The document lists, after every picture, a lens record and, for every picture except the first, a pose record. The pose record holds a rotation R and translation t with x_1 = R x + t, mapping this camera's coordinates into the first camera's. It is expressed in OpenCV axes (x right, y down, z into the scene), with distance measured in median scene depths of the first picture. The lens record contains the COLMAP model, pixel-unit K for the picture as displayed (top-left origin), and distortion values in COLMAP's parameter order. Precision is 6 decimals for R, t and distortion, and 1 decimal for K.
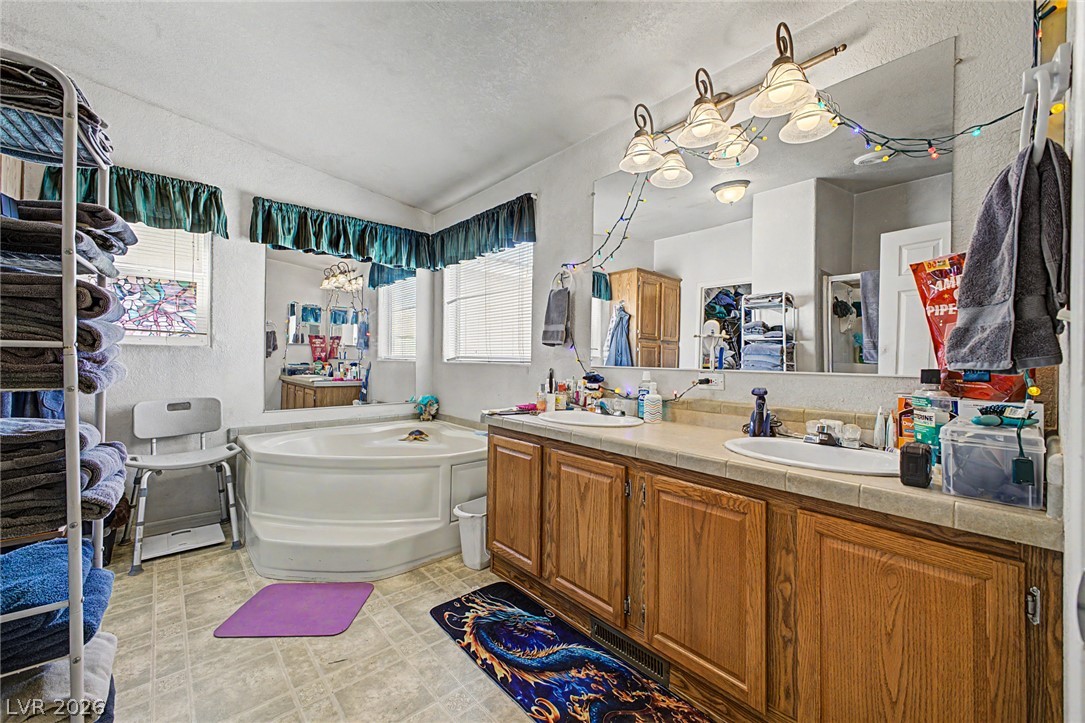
lens RADIAL K [[427.2, 0, 545.2], [0, 427.2, 352.6], [0, 0, 1]] dist [0.014935, -0.000781]
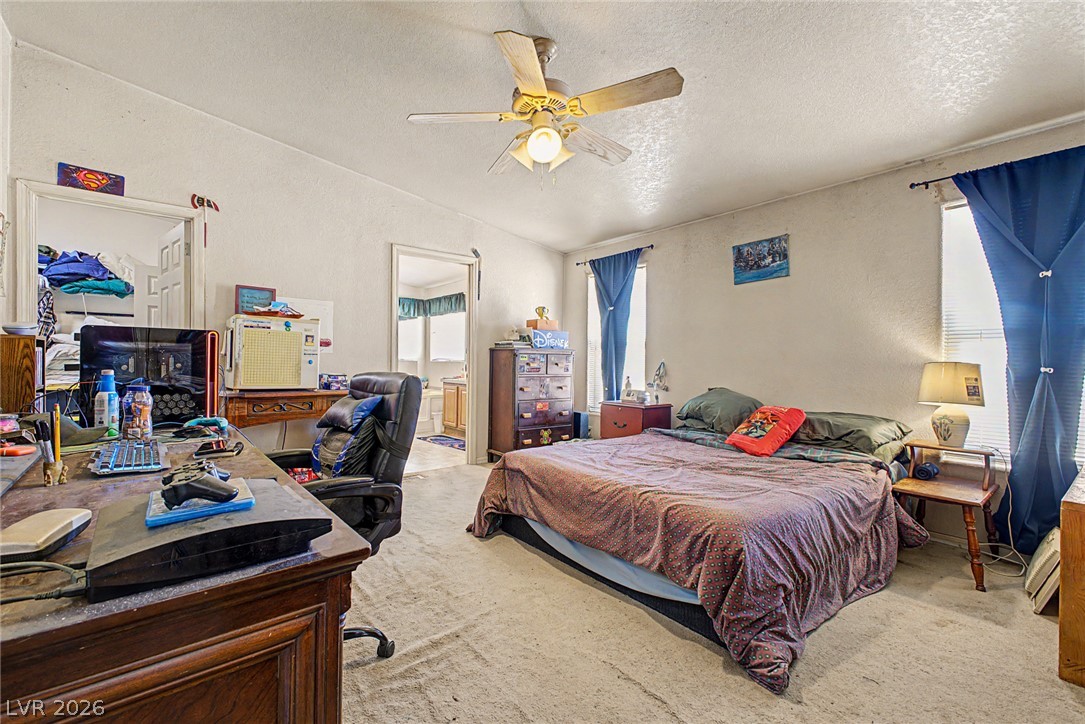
lens RADIAL K [[476.3, 0, 536.5], [0, 476.3, 363.4], [0, 0, 1]] dist [0.006588, 0.001469]
pose [[0.999020, 0.000913, -0.044241, 0.798826], [-0.000245, 0.999886, 0.015084, -0.005605], [0.044250, -0.015058, 0.998907, -2.717461]]
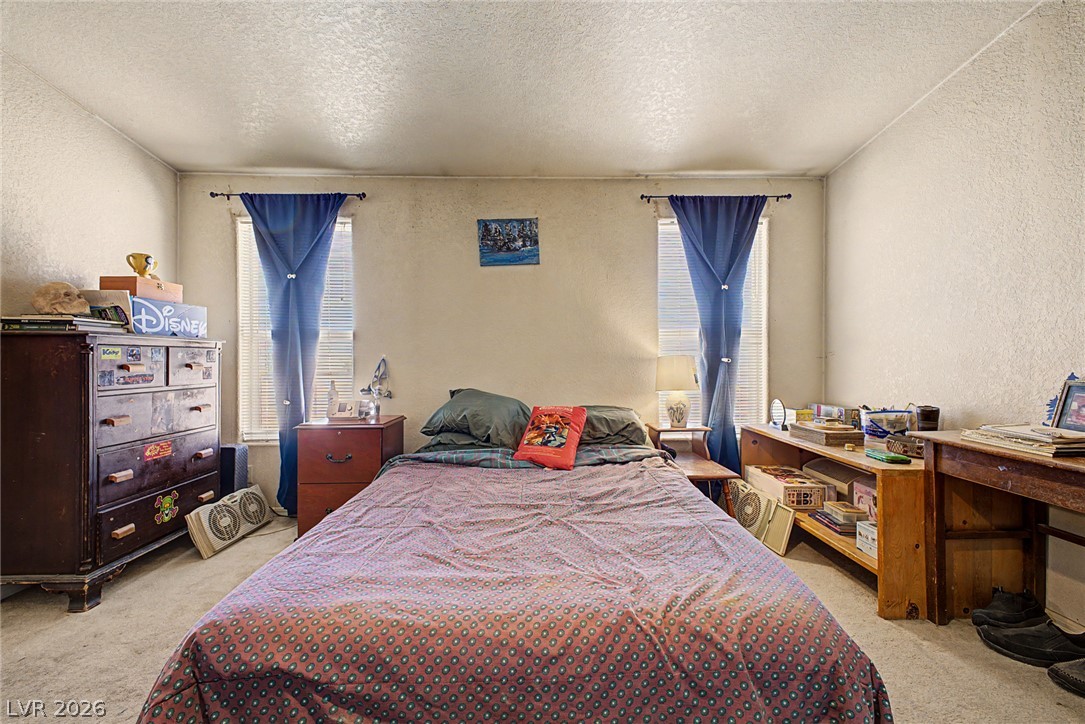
lens RADIAL K [[427.2, 0, 550.7], [0, 427.2, 360.4], [0, 0, 1]] dist [0.014935, -0.000781]
pose [[0.644933, -0.015761, 0.764076, 0.274855], [0.004689, 0.999850, 0.016666, 0.015857], [-0.764225, -0.007166, 0.644910, -0.936575]]
